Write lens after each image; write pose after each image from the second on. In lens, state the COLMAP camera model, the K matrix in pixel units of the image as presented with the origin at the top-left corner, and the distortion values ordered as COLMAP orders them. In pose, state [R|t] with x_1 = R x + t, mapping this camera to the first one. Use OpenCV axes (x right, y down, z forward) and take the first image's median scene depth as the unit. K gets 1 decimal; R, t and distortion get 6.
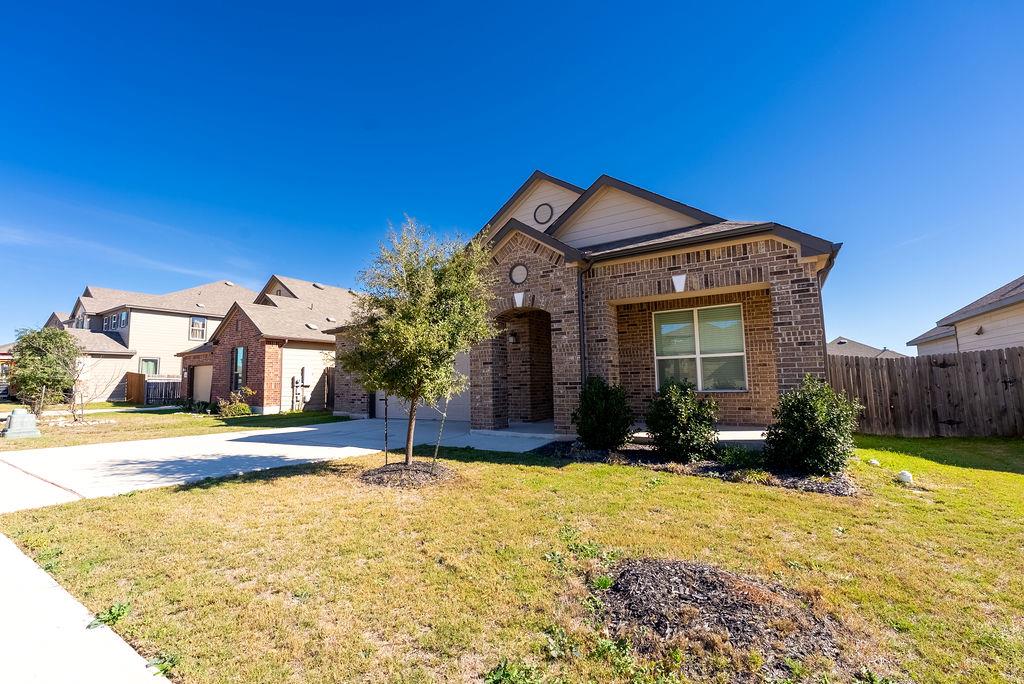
lens RADIAL K [[425.5, 0, 507.8], [0, 425.5, 349.5], [0, 0, 1]] dist [-0.000982, -0.000014]
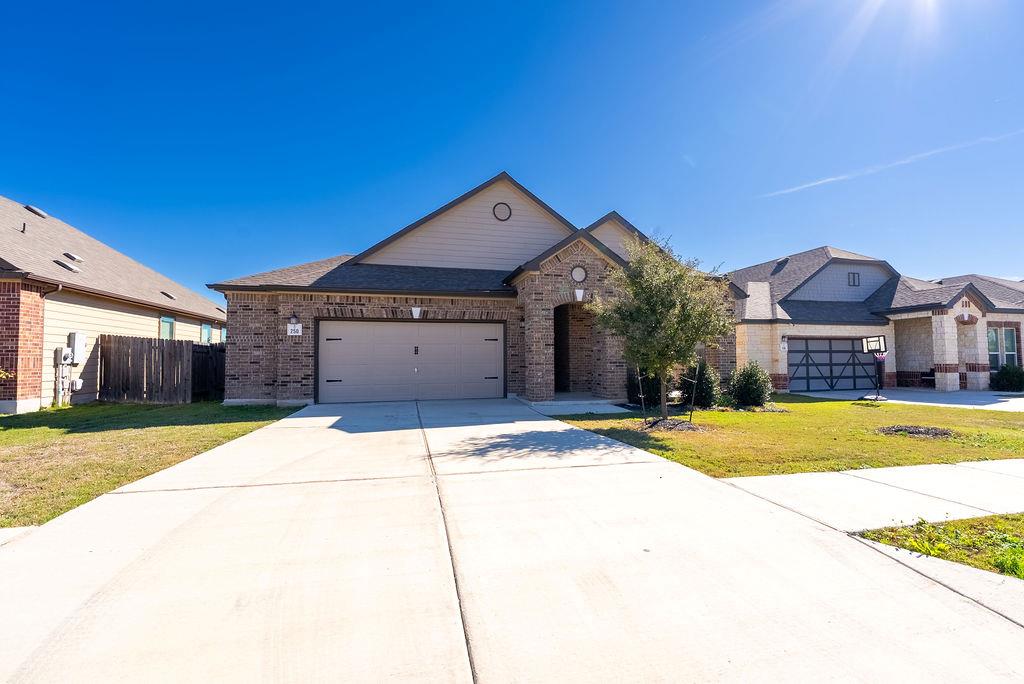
lens RADIAL K [[425.5, 0, 507.8], [0, 425.5, 349.5], [0, 0, 1]] dist [-0.000982, -0.000014]
pose [[0.693385, 0.032289, 0.719843, -0.520274], [-0.062232, 0.997946, 0.015182, 0.018388], [-0.717875, -0.055325, 0.693970, 0.142913]]
